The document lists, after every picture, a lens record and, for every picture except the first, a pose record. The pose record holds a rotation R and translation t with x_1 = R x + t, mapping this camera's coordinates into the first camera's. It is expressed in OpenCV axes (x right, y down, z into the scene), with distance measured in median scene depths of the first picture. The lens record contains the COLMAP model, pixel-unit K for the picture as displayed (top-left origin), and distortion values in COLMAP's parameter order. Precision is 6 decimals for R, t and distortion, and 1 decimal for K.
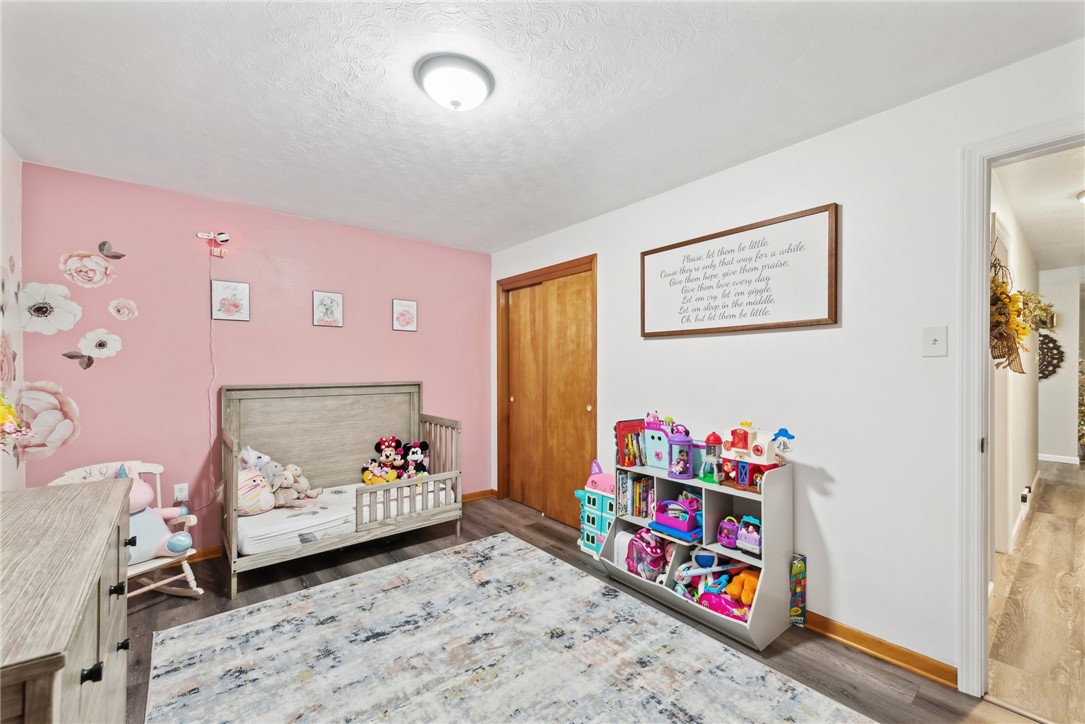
lens RADIAL K [[442.7, 0, 567.2], [0, 442.7, 369.4], [0, 0, 1]] dist [0.016320, -0.000240]
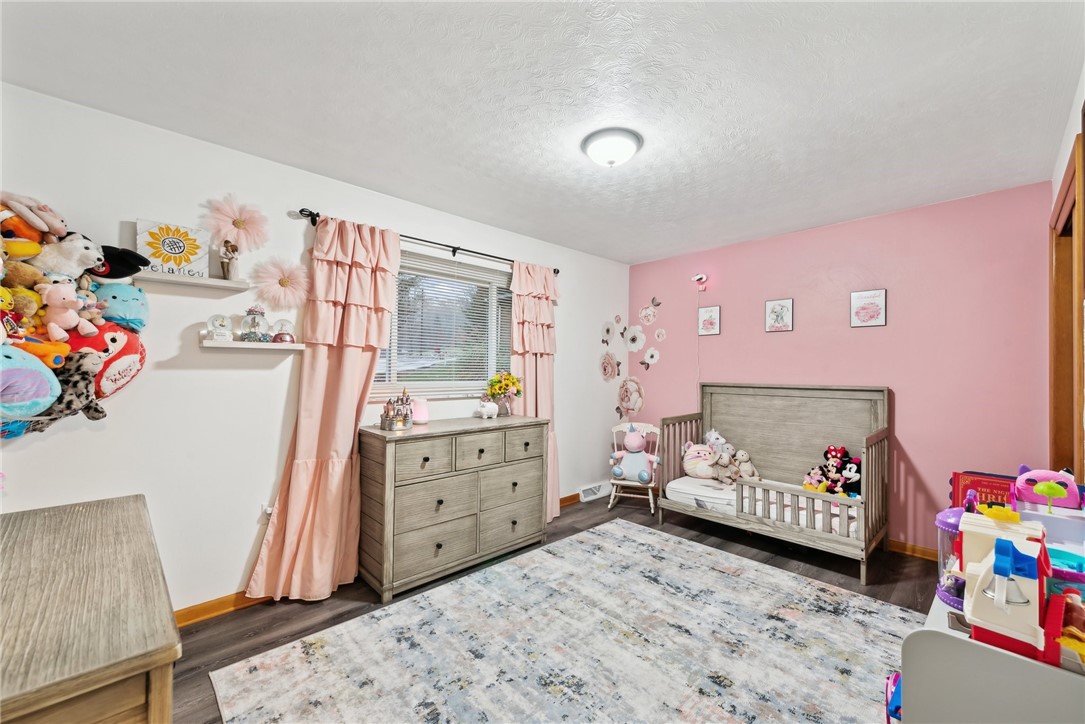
lens RADIAL K [[442.7, 0, 544.7], [0, 442.7, 362.7], [0, 0, 1]] dist [0.016320, -0.000240]
pose [[0.046867, -0.014970, -0.998789, 0.630152], [-0.006421, 0.999863, -0.015287, -0.001182], [0.998881, 0.007130, 0.046764, 0.471183]]
